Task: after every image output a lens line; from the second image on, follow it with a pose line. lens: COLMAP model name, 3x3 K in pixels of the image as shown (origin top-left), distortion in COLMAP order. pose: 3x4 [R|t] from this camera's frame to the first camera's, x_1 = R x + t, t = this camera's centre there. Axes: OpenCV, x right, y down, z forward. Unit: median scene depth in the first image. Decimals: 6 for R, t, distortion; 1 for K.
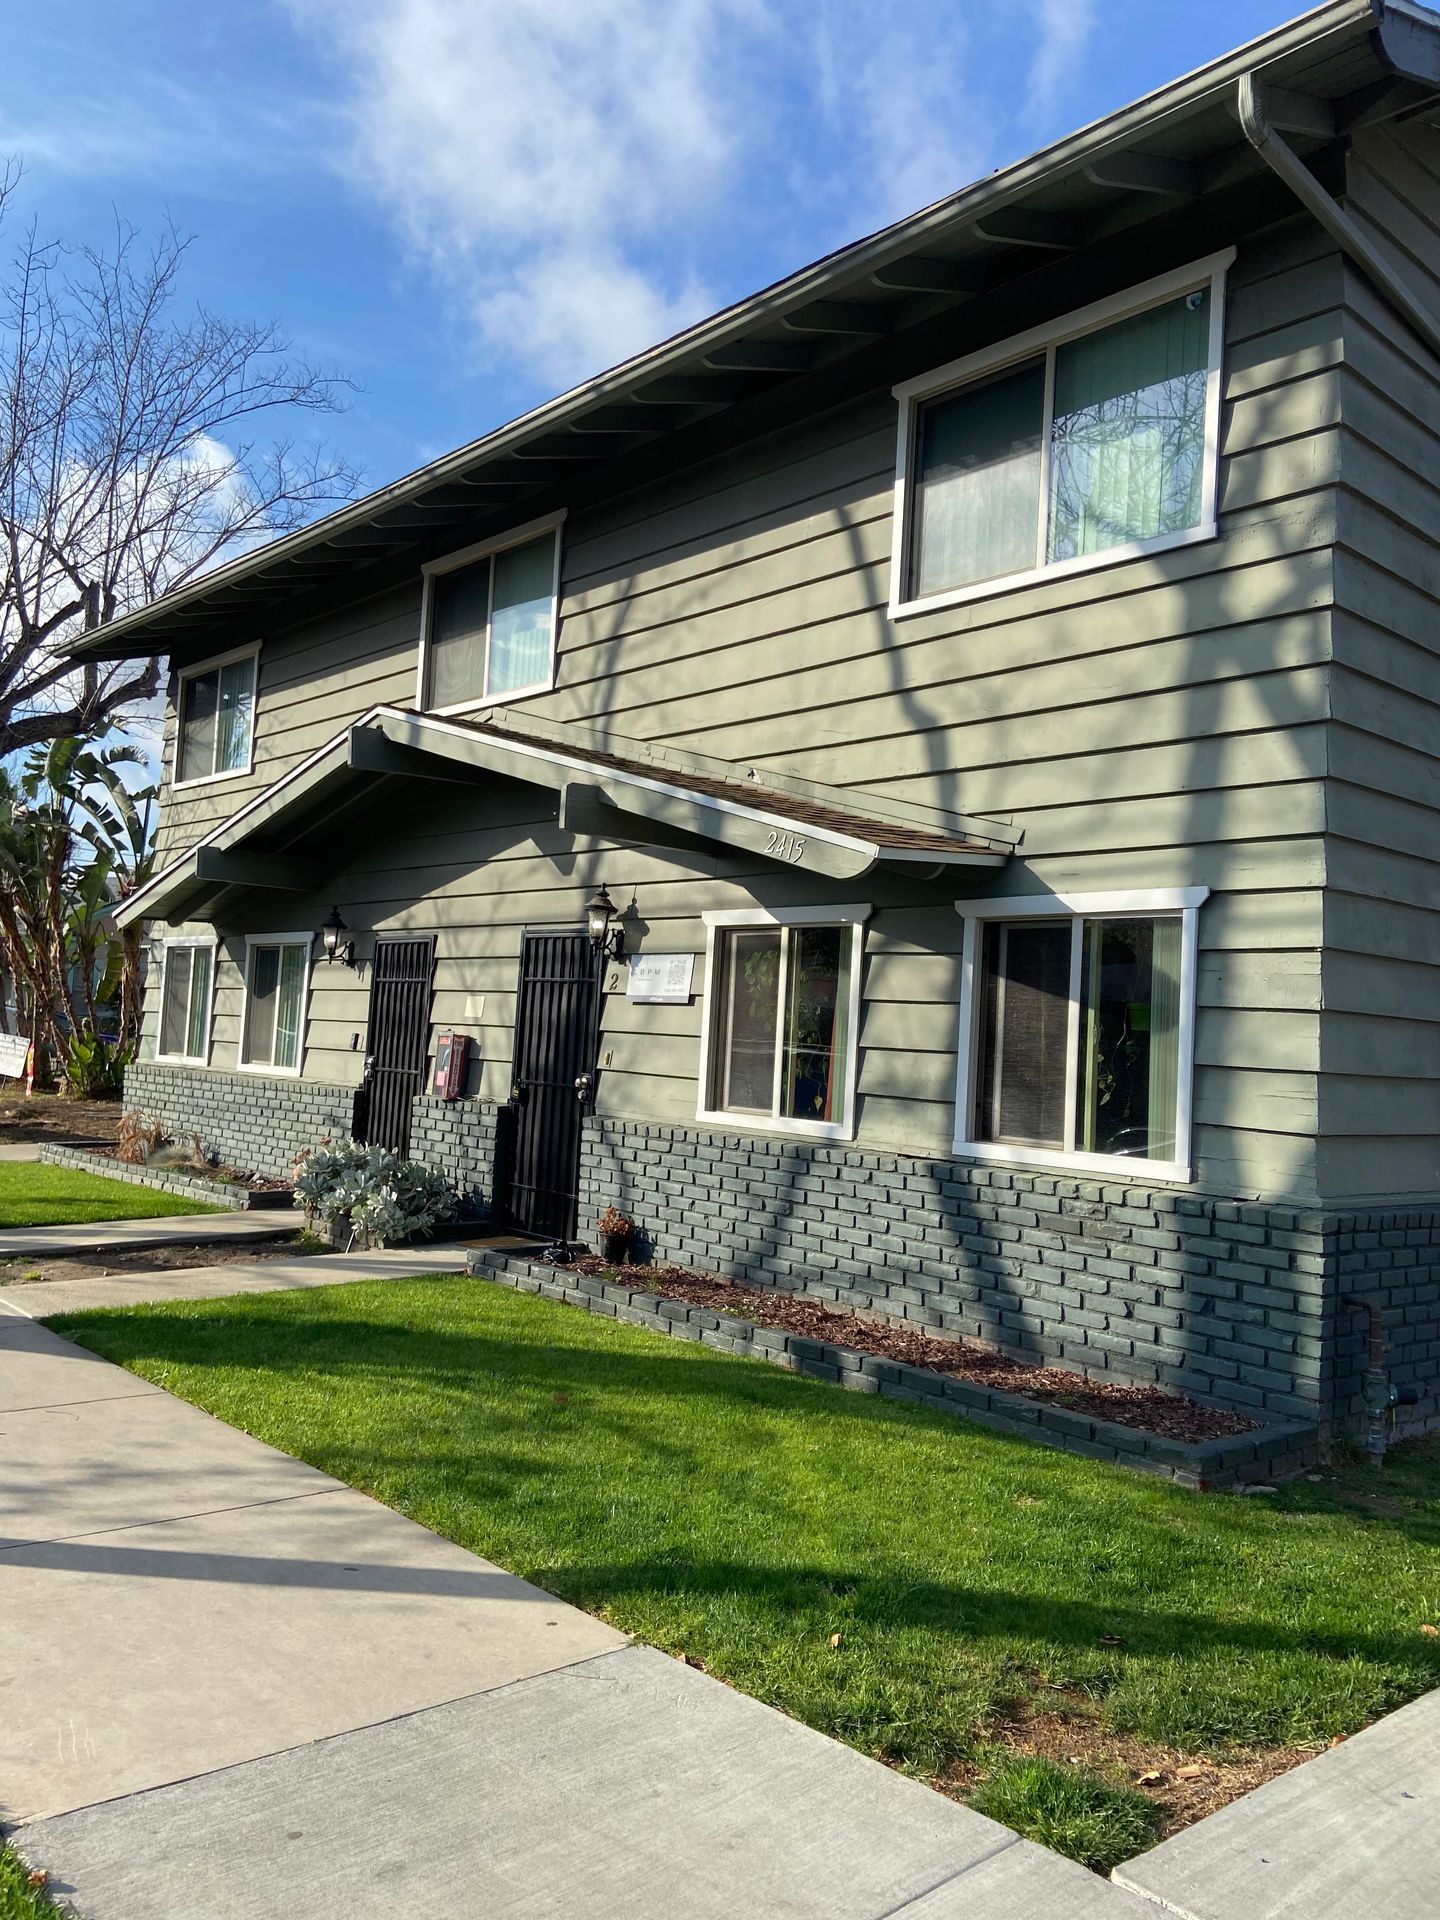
lens RADIAL K [[1443.4, 0, 726.3], [0, 1443.4, 952.3], [0, 0, 1]] dist [0.135687, -0.149844]
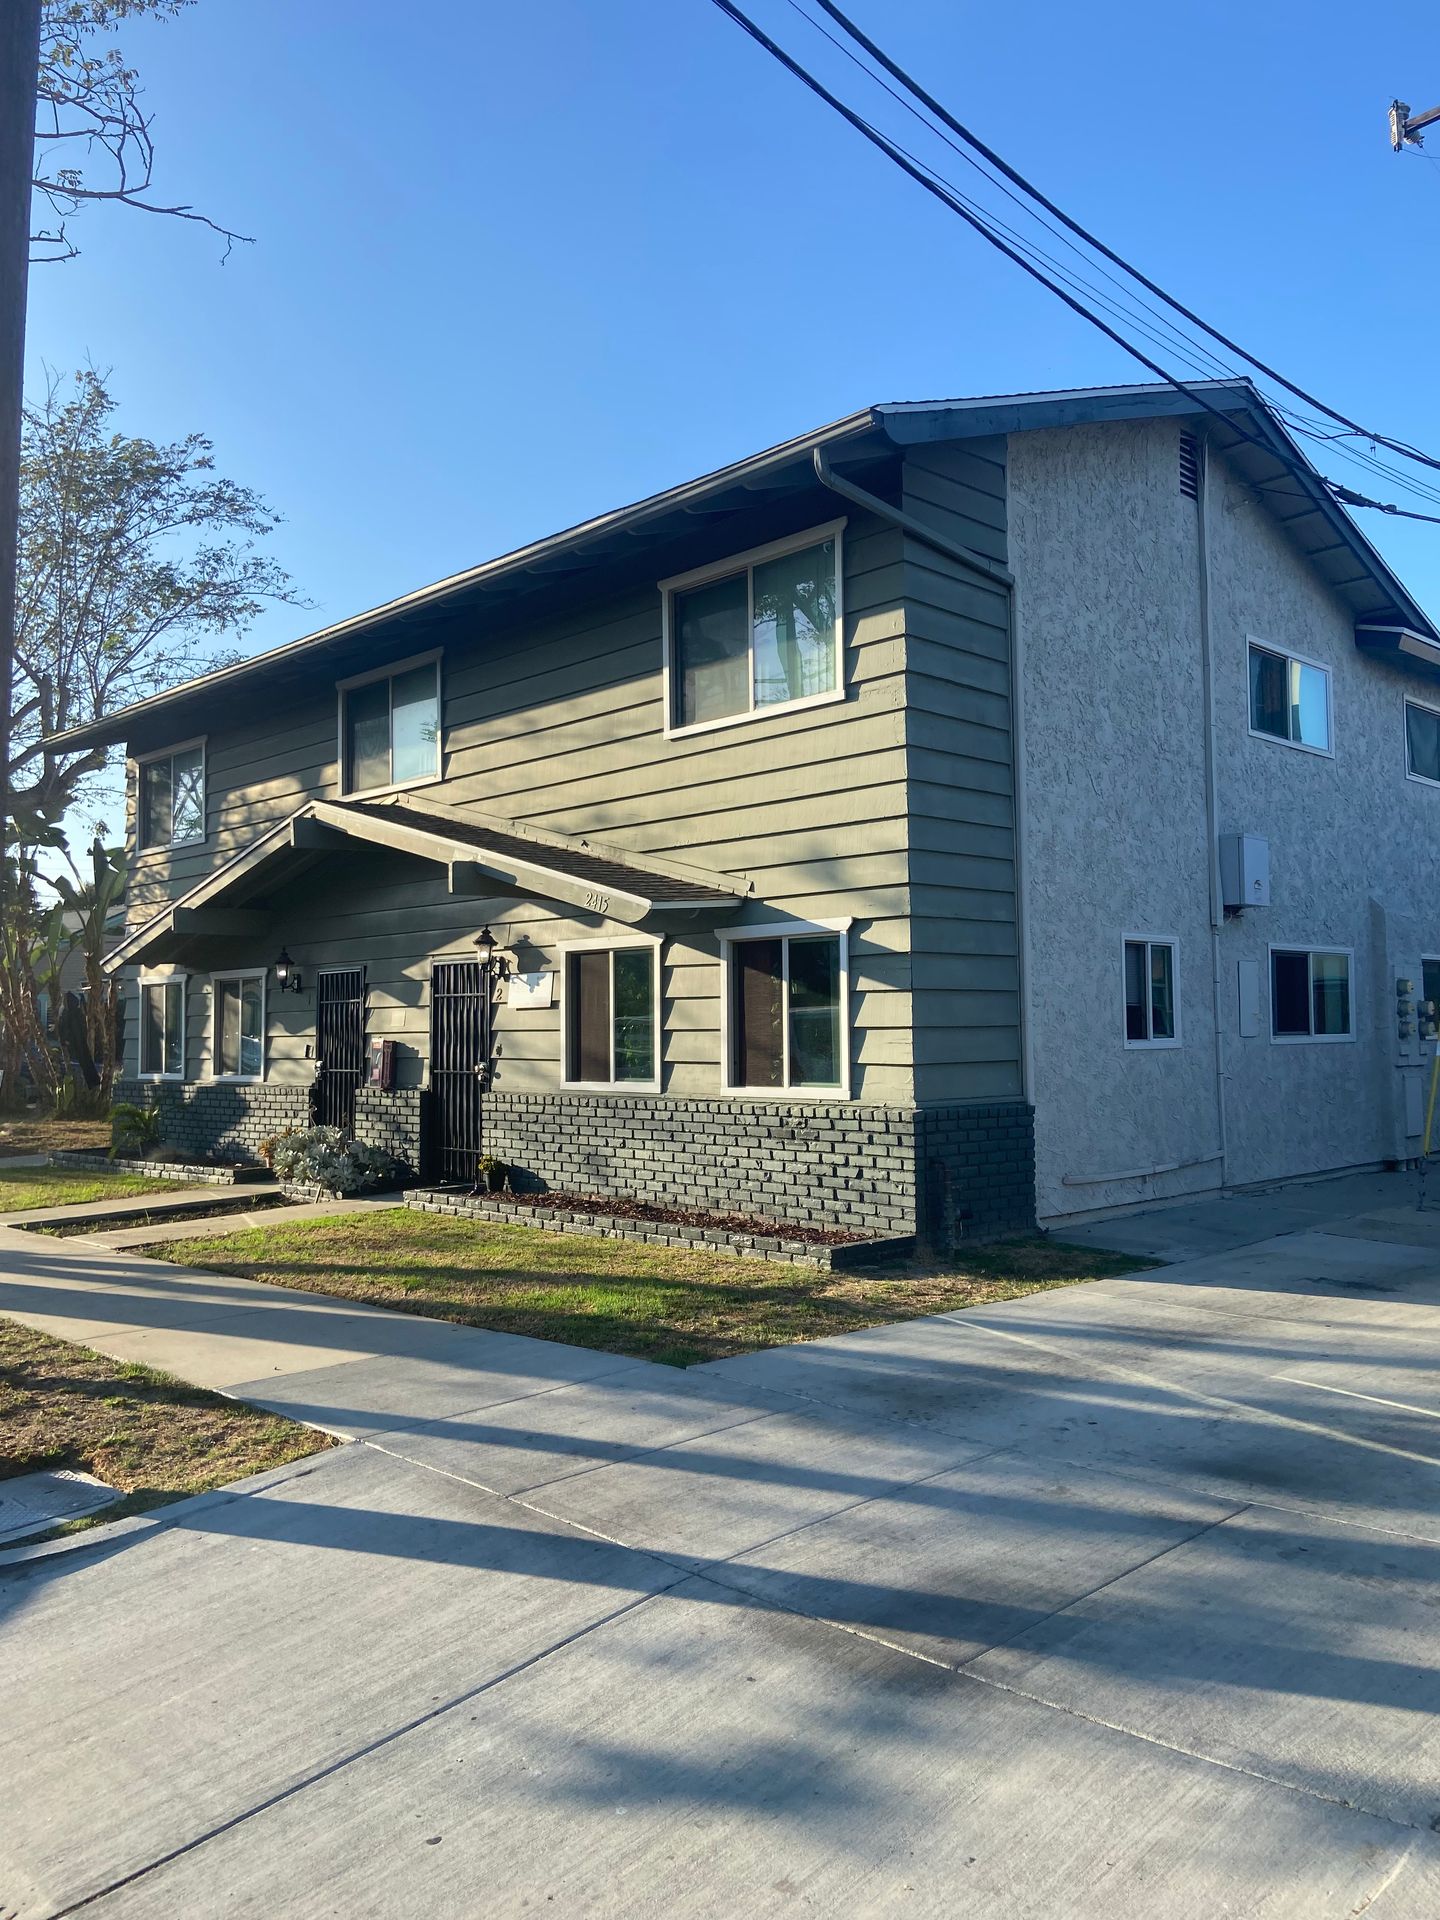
lens RADIAL K [[1443.4, 0, 726.3], [0, 1443.4, 952.3], [0, 0, 1]] dist [0.135687, -0.149844]
pose [[0.996935, -0.061811, 0.047953, 0.076162], [0.061447, 0.998070, 0.009023, -0.019314], [-0.048418, -0.006049, 0.998809, -0.398889]]
